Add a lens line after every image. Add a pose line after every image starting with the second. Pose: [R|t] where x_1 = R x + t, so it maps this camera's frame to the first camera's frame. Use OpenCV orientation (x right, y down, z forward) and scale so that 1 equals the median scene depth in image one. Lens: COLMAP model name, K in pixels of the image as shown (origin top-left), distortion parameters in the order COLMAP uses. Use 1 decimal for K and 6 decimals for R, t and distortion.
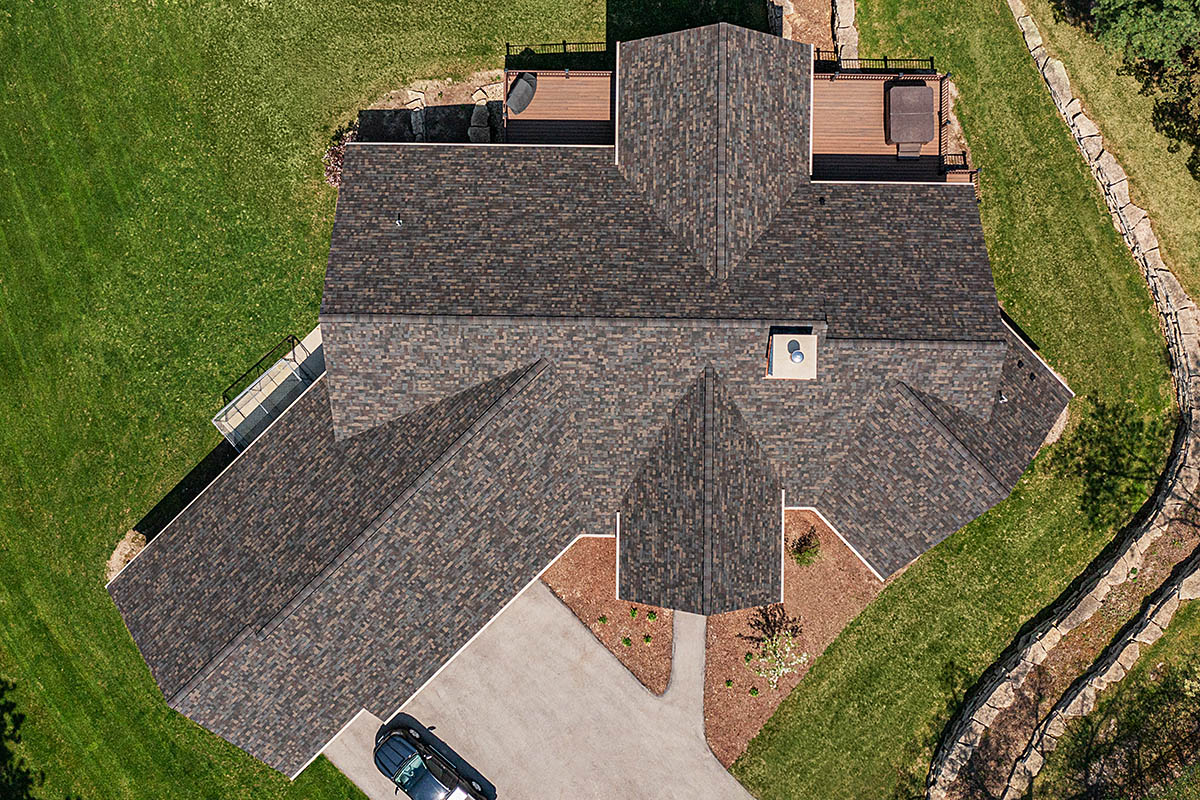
lens RADIAL K [[1273.0, 0, 572.8], [0, 1273.0, 401.0], [0, 0, 1]] dist [0.006969, 0.008245]
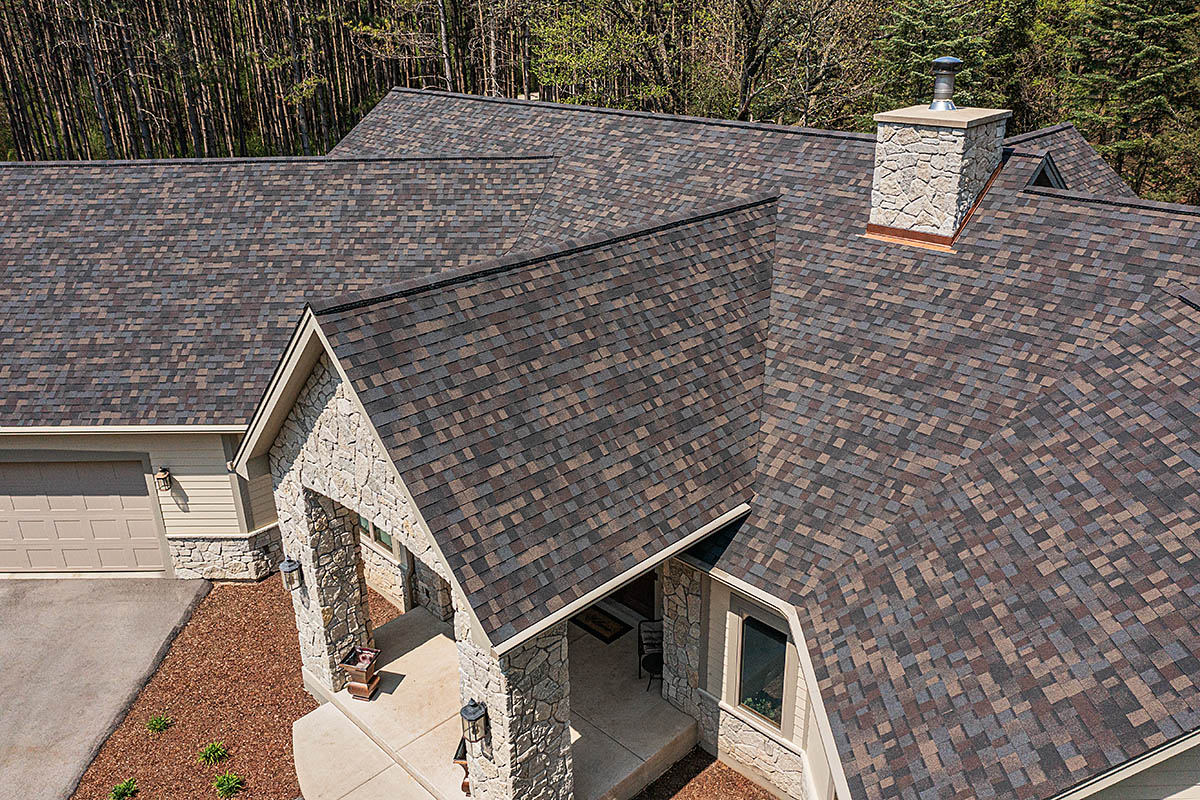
lens RADIAL K [[956.8, 0, 600.0], [0, 956.8, 400.0], [0, 0, 1]] dist [-0.007065, 0.000407]
pose [[0.712670, 0.277384, -0.644328, 0.308797], [-0.701400, 0.266371, -0.661123, 0.273926], [-0.011754, 0.923095, 0.384392, 0.904810]]
